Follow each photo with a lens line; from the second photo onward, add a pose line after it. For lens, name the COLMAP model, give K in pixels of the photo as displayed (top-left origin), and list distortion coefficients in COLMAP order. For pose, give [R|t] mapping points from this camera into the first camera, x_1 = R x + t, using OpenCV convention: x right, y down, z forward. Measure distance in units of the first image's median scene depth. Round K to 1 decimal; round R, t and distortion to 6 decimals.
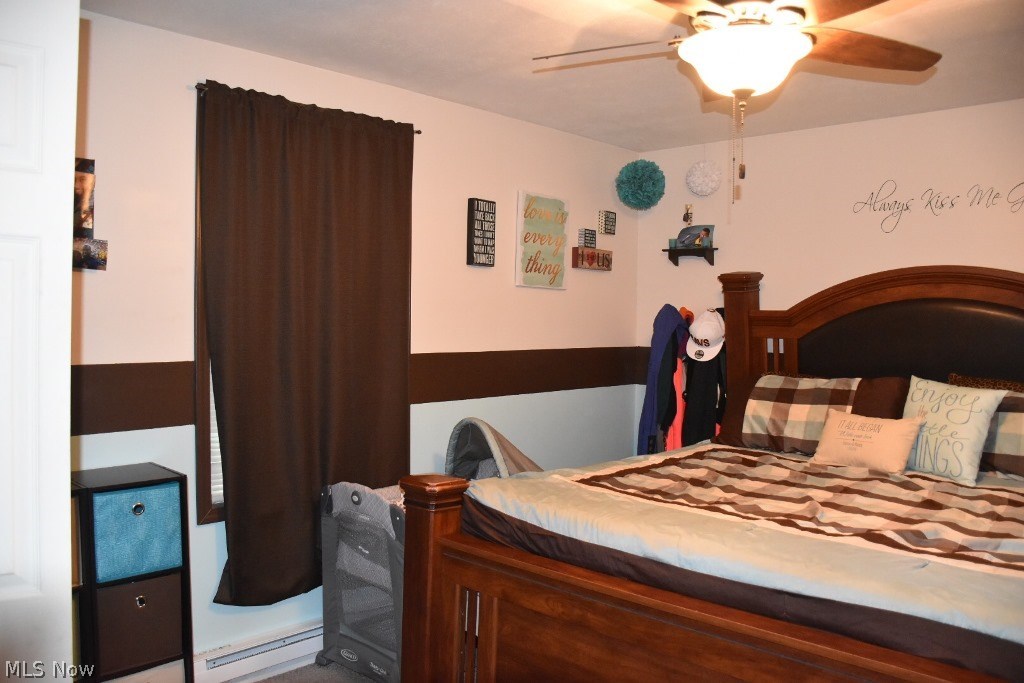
lens RADIAL K [[799.6, 0, 493.2], [0, 799.6, 340.0], [0, 0, 1]] dist [-0.138610, 0.087563]
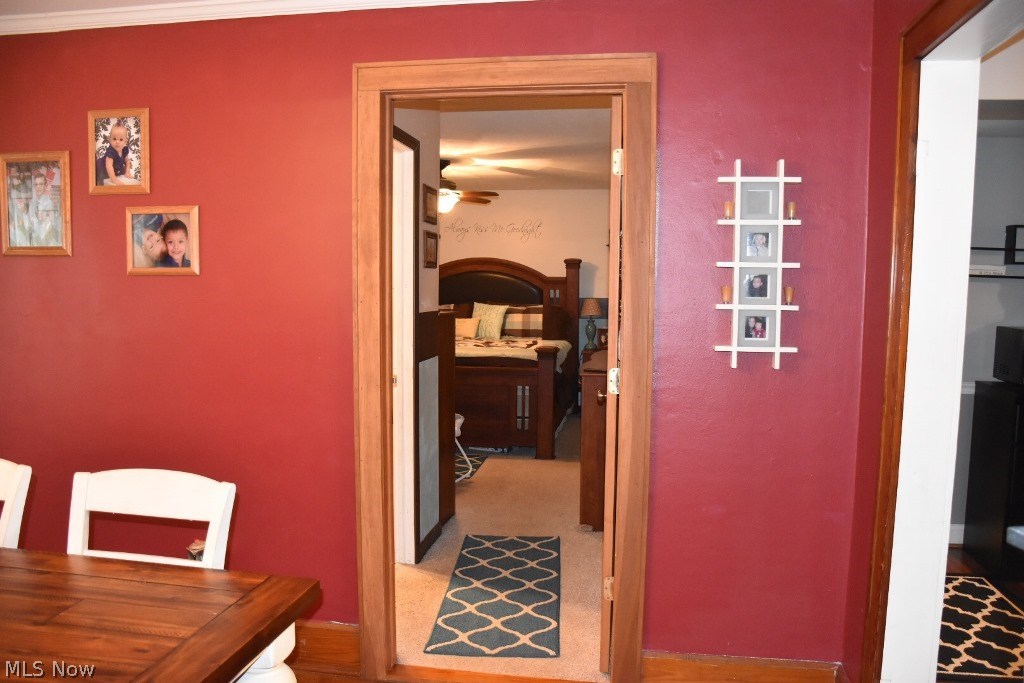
lens RADIAL K [[799.6, 0, 516.5], [0, 799.6, 349.0], [0, 0, 1]] dist [-0.138610, 0.087563]
pose [[0.809109, -0.053387, 0.585228, -0.923849], [0.022236, 0.997933, 0.060294, 0.048319], [-0.587237, -0.035772, 0.808624, -1.249825]]
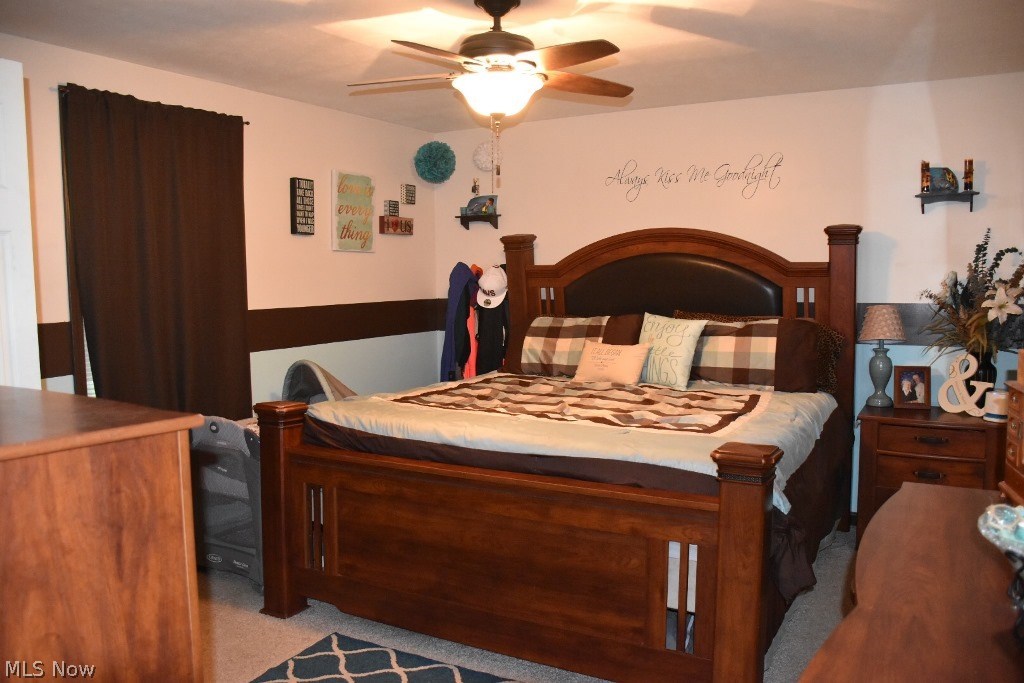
lens RADIAL K [[799.6, 0, 505.5], [0, 799.6, 341.9], [0, 0, 1]] dist [-0.138610, 0.087563]
pose [[0.967274, -0.047126, 0.249319, -0.030442], [0.033509, 0.997720, 0.058582, 0.009538], [-0.251511, -0.048310, 0.966648, -0.270633]]
